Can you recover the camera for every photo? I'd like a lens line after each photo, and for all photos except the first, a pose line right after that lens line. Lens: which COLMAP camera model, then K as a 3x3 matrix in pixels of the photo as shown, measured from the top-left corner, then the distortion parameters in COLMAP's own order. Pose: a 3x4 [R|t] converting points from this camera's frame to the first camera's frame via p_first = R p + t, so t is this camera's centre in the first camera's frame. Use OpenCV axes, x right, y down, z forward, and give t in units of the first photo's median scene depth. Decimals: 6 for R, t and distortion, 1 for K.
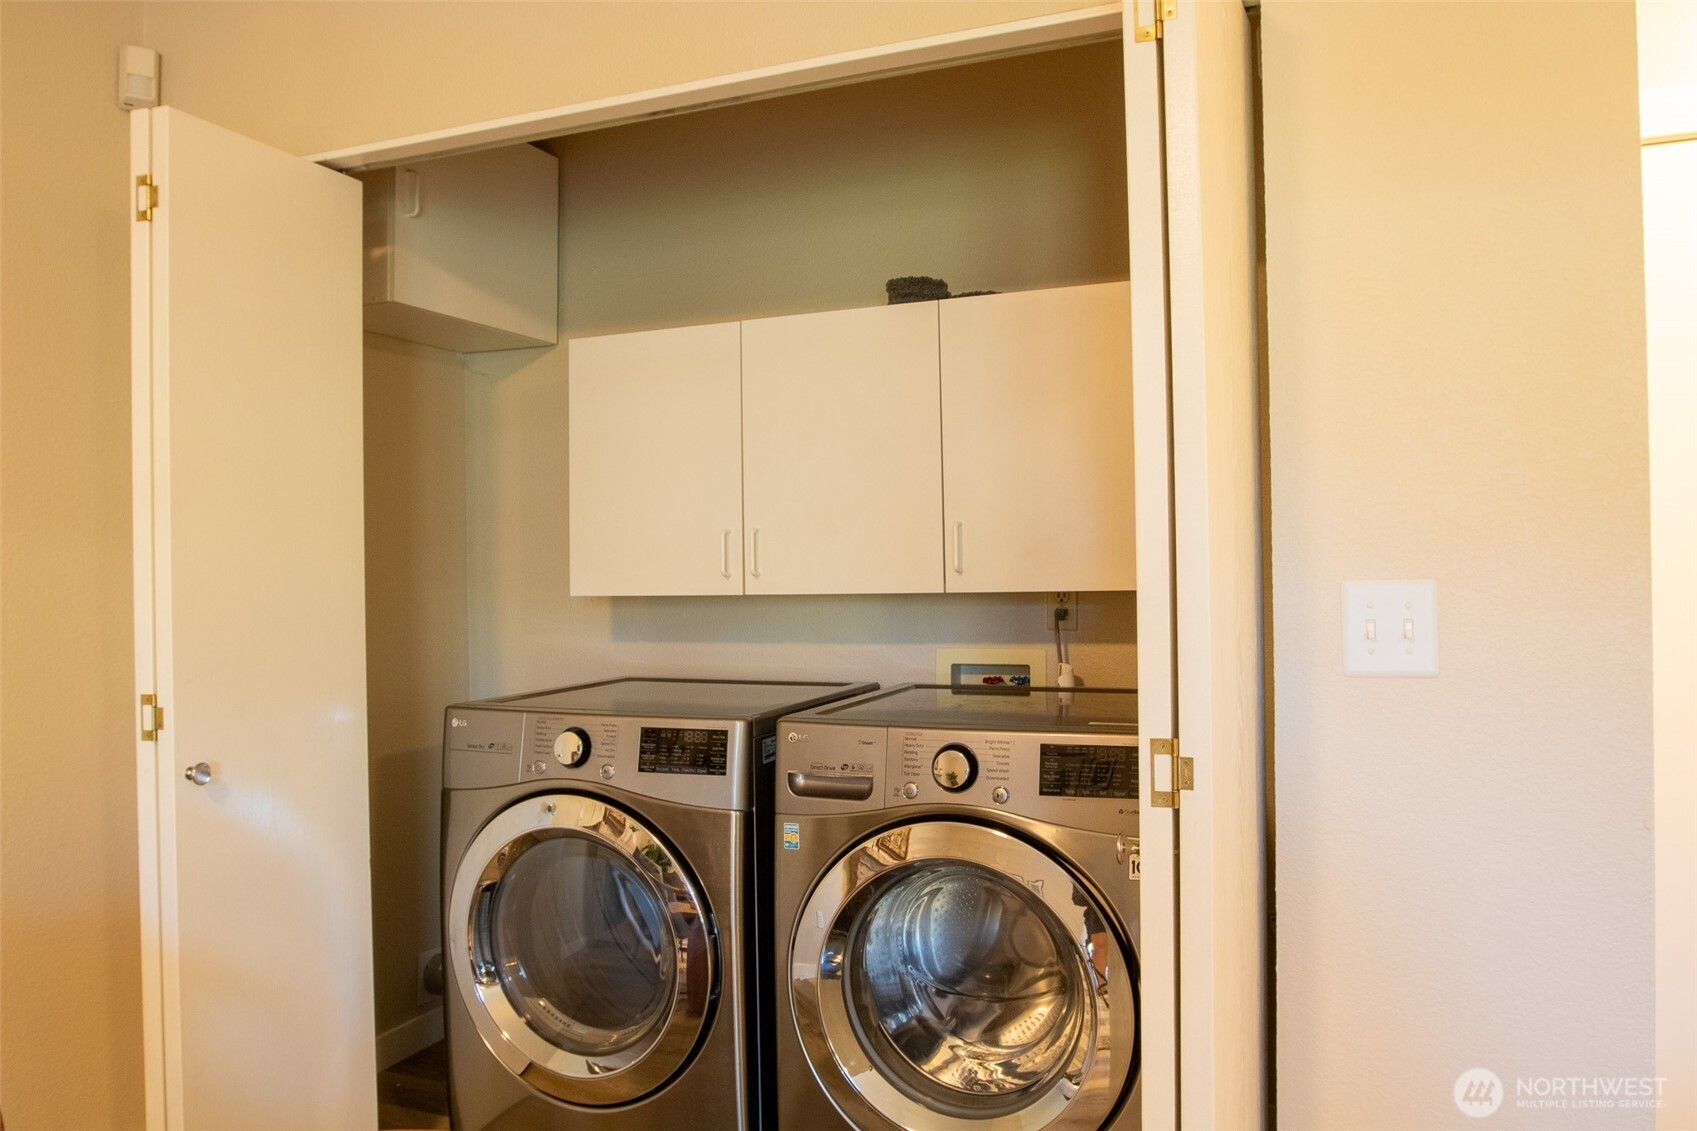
lens RADIAL K [[1244.3, 0, 843.2], [0, 1244.3, 556.4], [0, 0, 1]] dist [-0.083307, 0.065201]
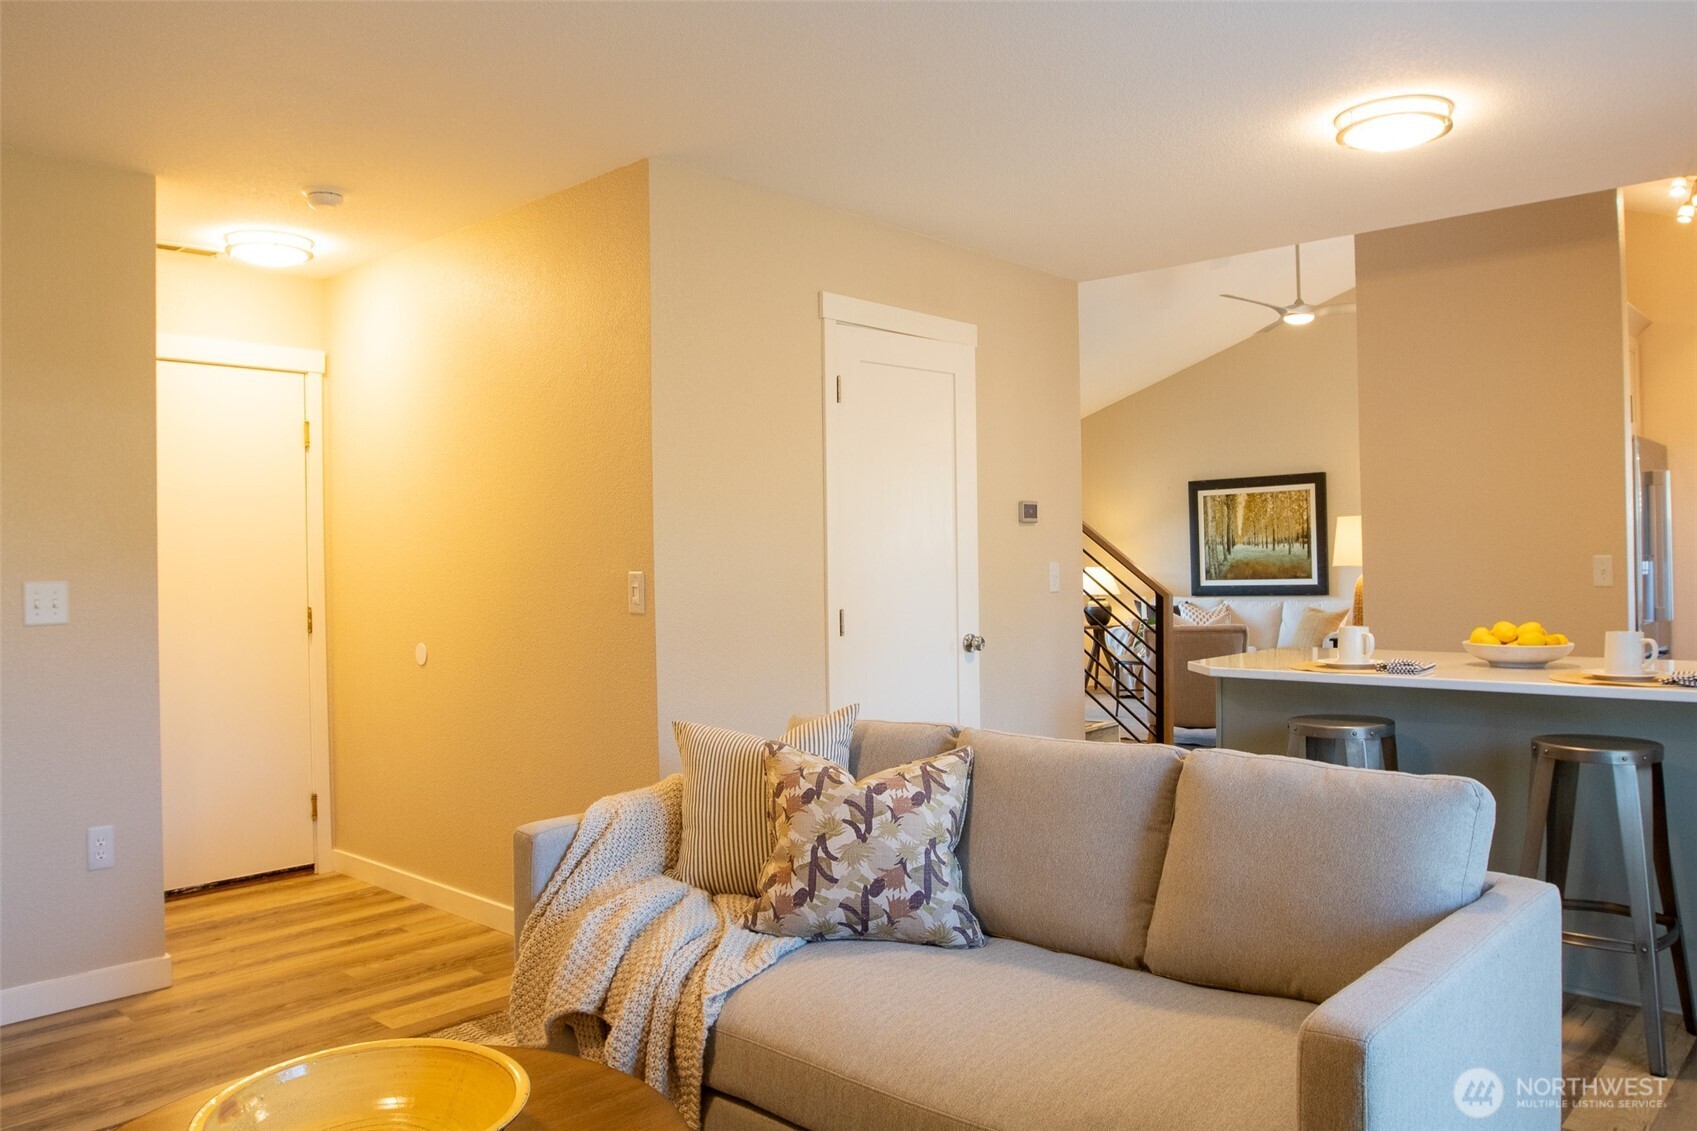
lens RADIAL K [[1244.3, 0, 843.2], [0, 1244.3, 556.4], [0, 0, 1]] dist [-0.083307, 0.065201]
pose [[0.457688, 0.010883, 0.889046, -0.812150], [0.004286, 0.999886, -0.014446, 0.009551], [-0.889103, 0.010422, 0.457589, -1.237715]]
